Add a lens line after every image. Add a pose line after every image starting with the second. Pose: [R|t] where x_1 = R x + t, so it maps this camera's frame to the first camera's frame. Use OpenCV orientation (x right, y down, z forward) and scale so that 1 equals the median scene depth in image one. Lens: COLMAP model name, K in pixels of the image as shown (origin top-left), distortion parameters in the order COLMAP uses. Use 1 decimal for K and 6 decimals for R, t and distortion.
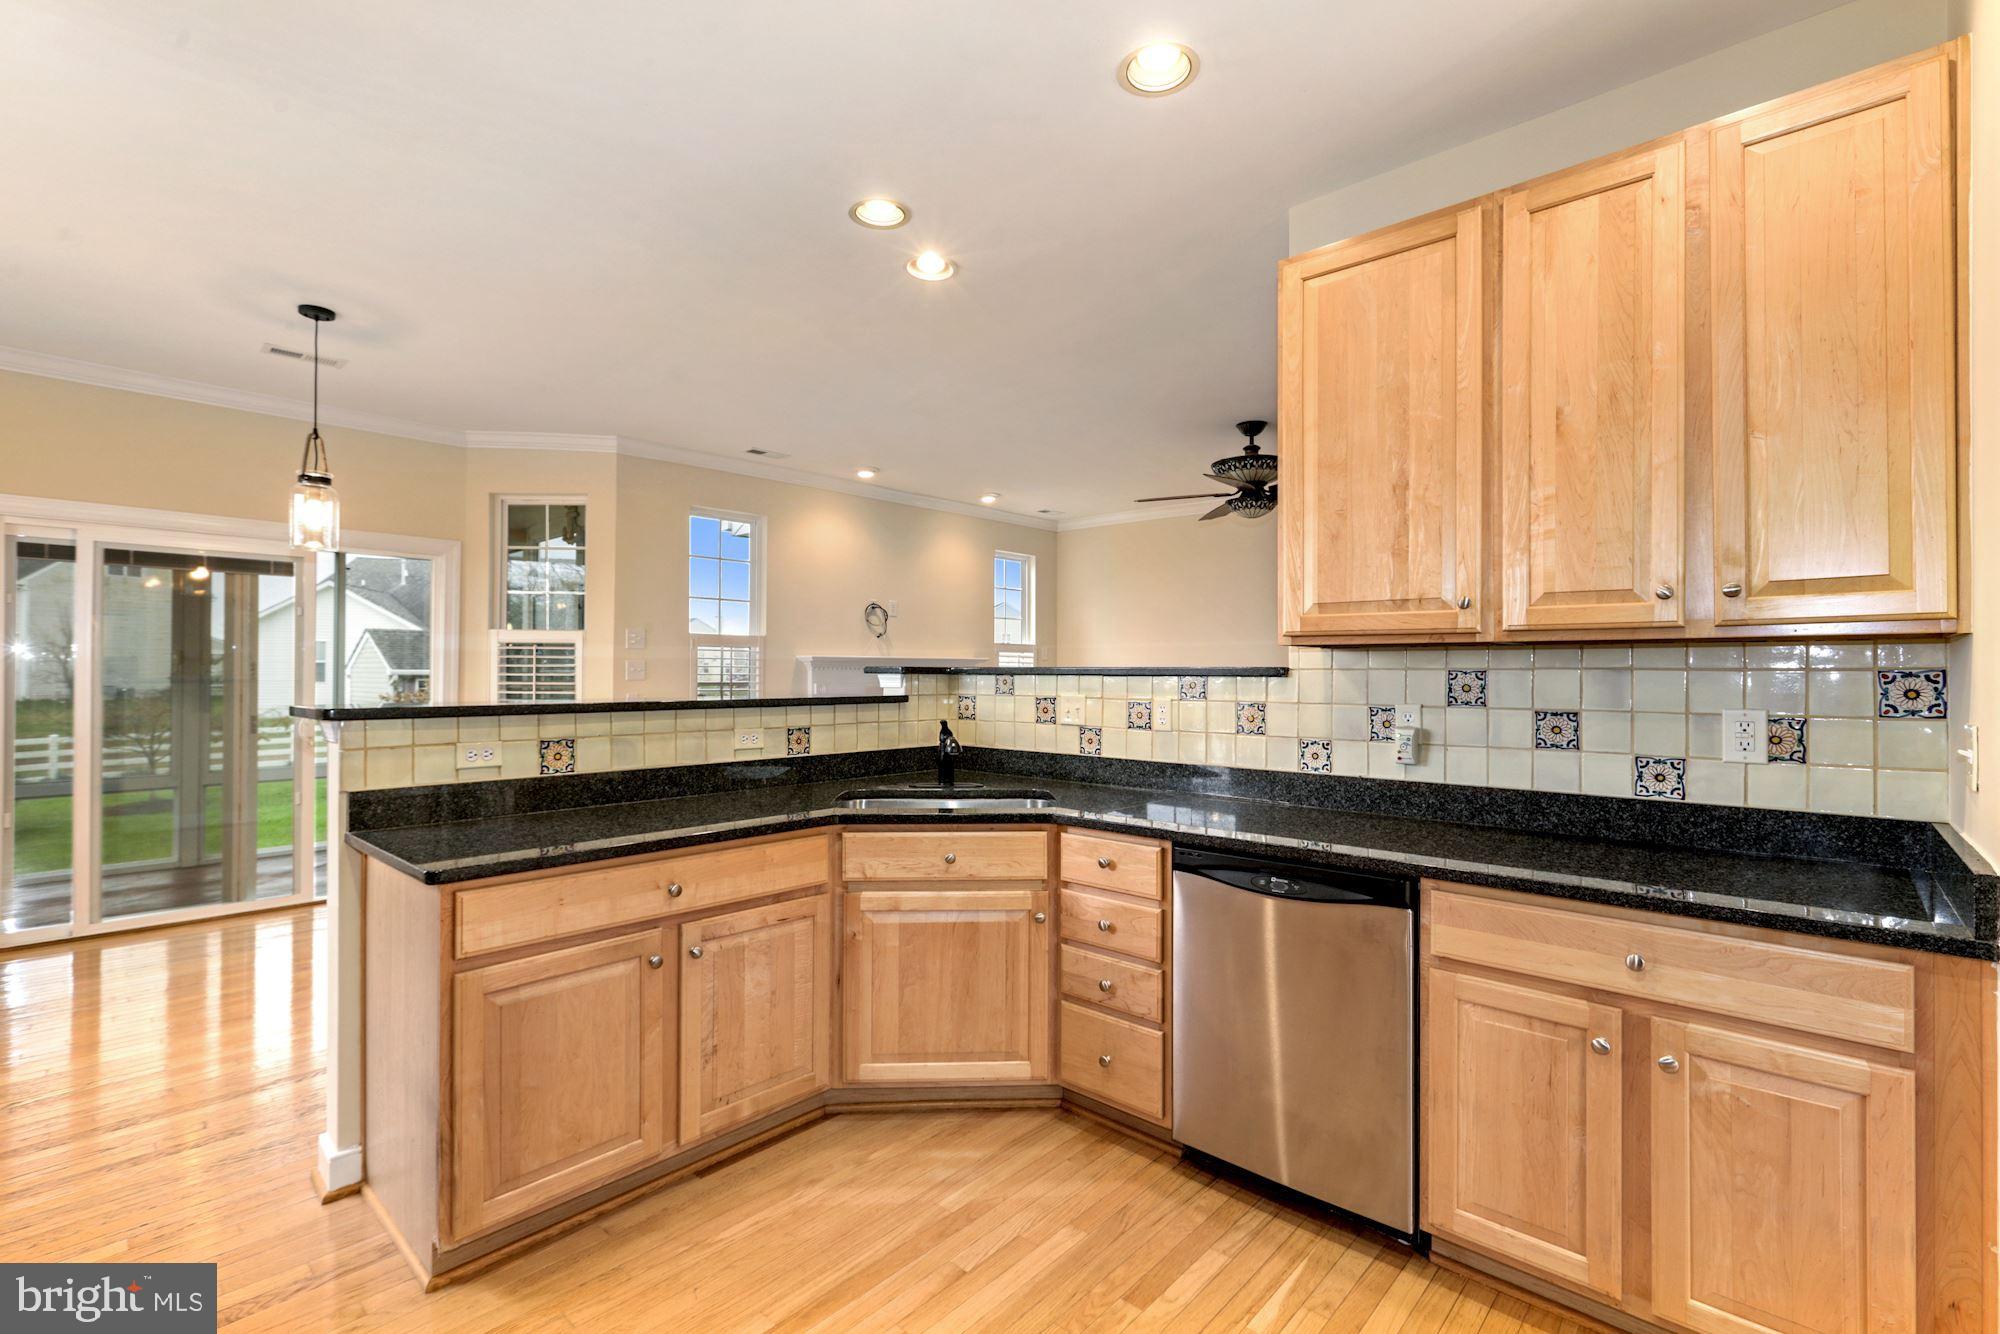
lens RADIAL K [[891.6, 0, 997.7], [0, 891.6, 666.5], [0, 0, 1]] dist [0.000980, 0.000192]
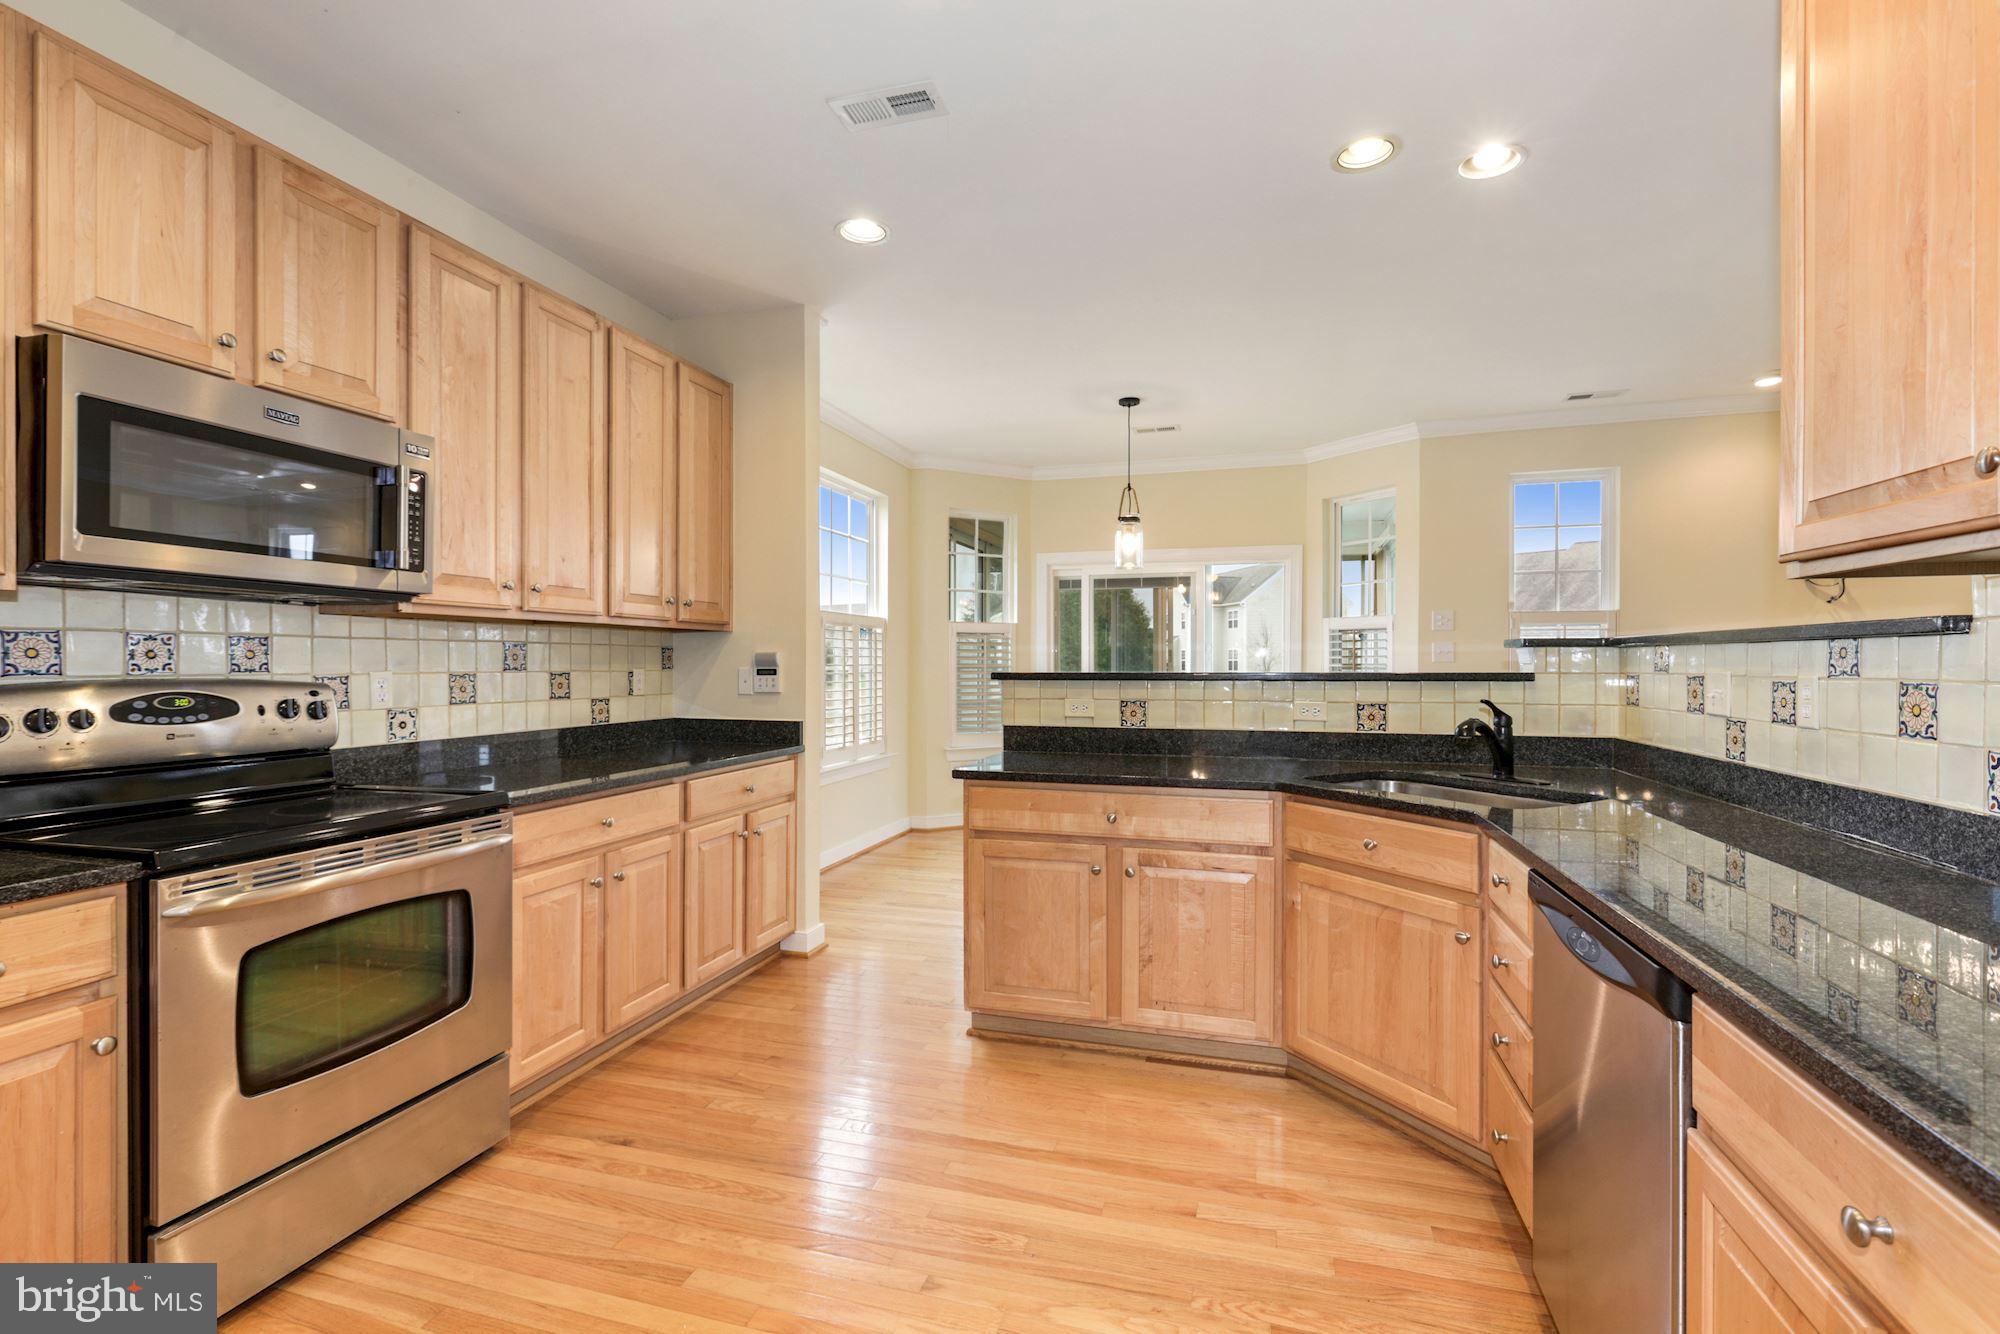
lens RADIAL K [[891.6, 0, 997.7], [0, 891.6, 666.5], [0, 0, 1]] dist [0.000980, 0.000192]
pose [[0.433338, -0.000436, -0.901231, 0.604296], [0.009083, 0.999951, 0.003883, 0.026123], [0.901186, -0.009869, 0.433321, 0.265148]]
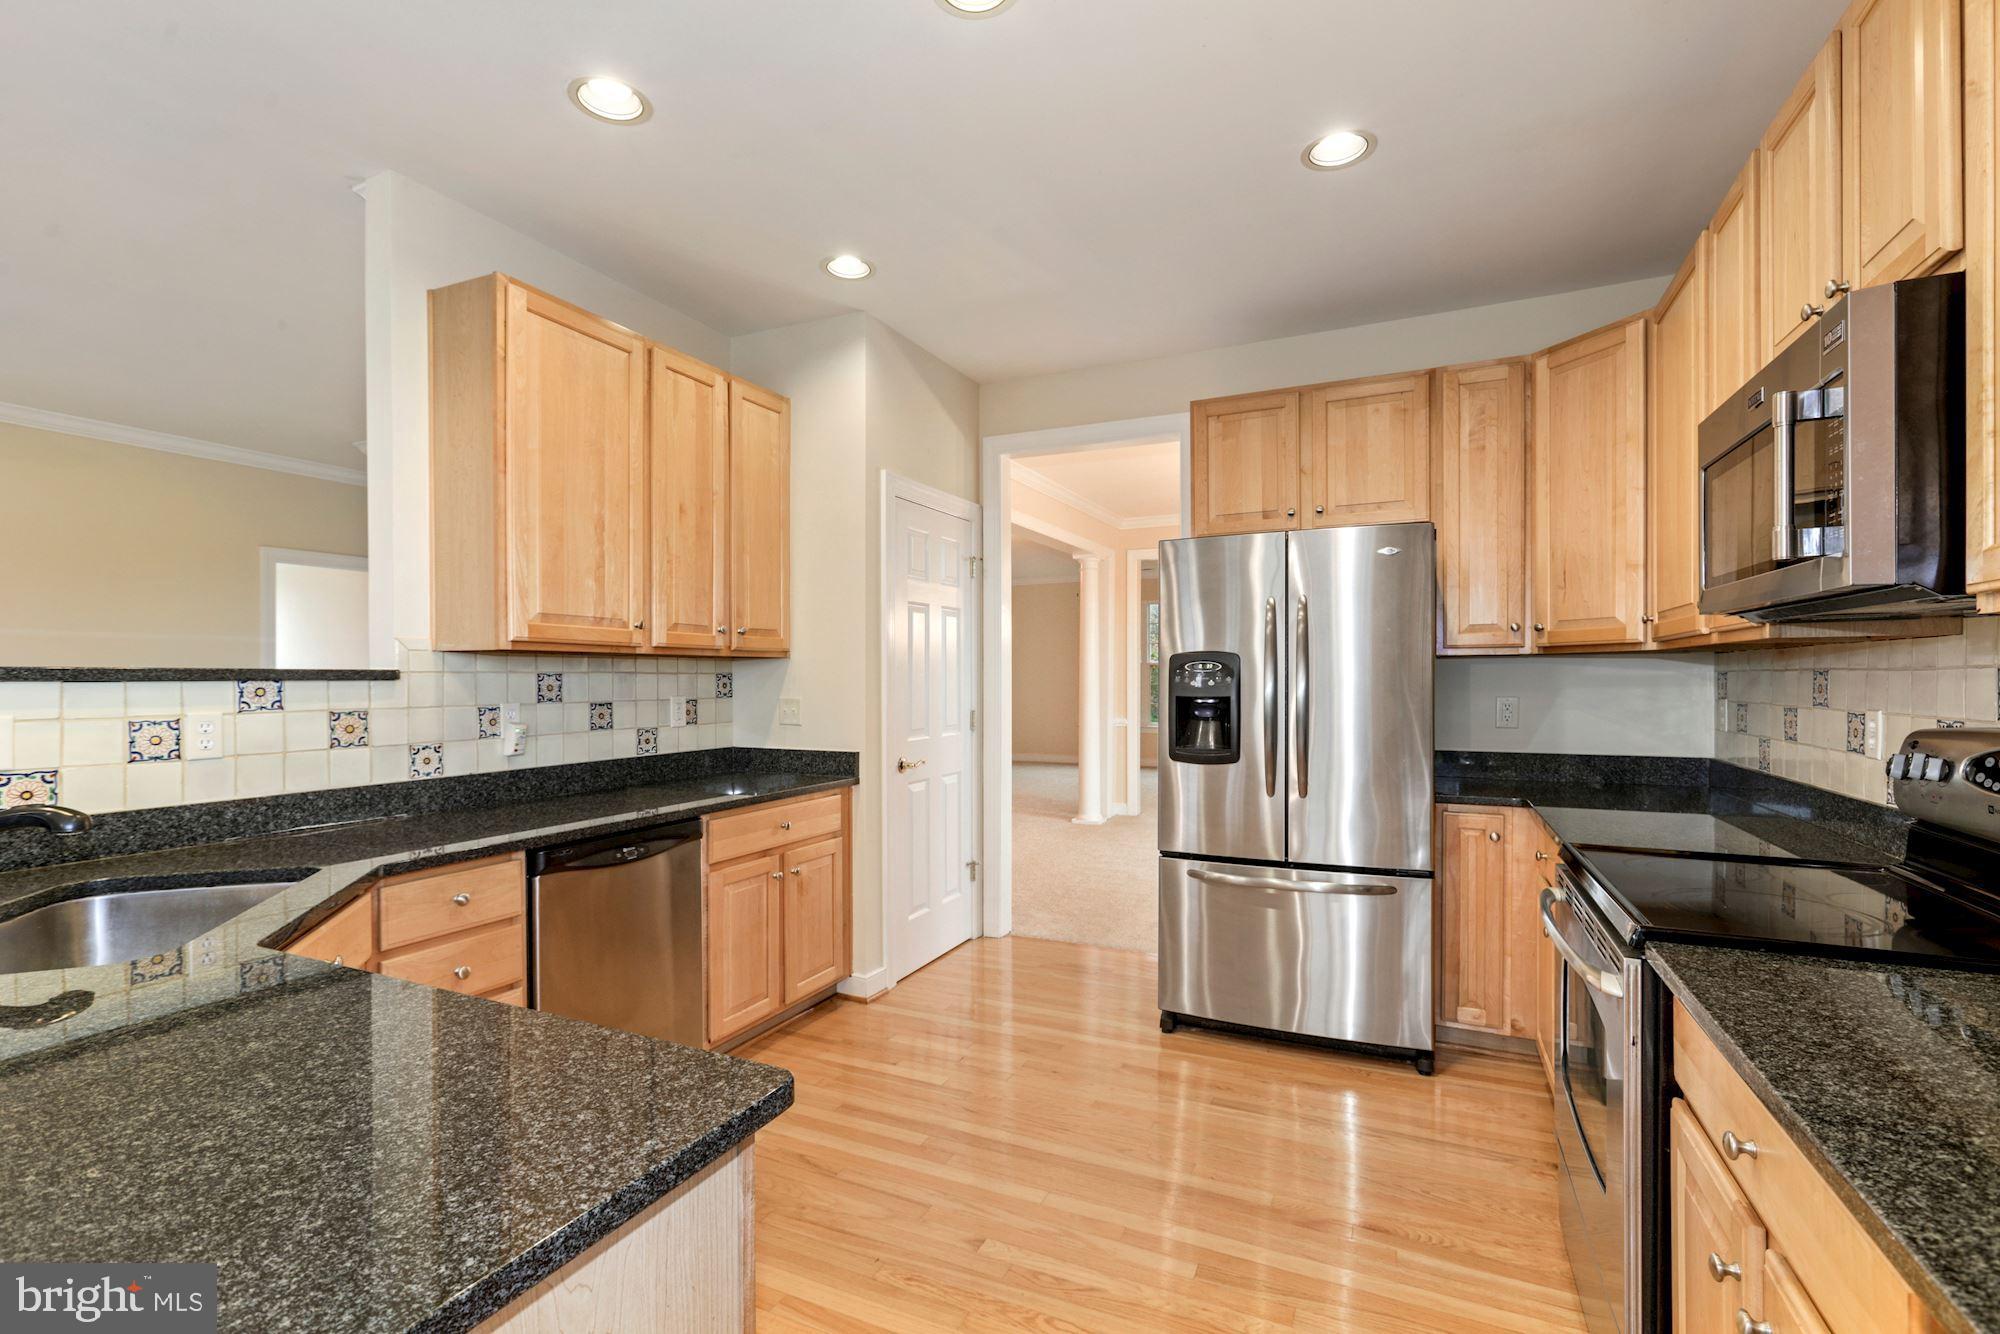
lens RADIAL K [[894.0, 0, 997.4], [0, 894.0, 676.8], [0, 0, 1]] dist [0.000631, 0.000171]
pose [[-0.298016, -0.003404, 0.954555, -0.813821], [-0.007184, 0.999973, 0.001323, 0.002578], [-0.954534, -0.006463, -0.298032, 0.739954]]
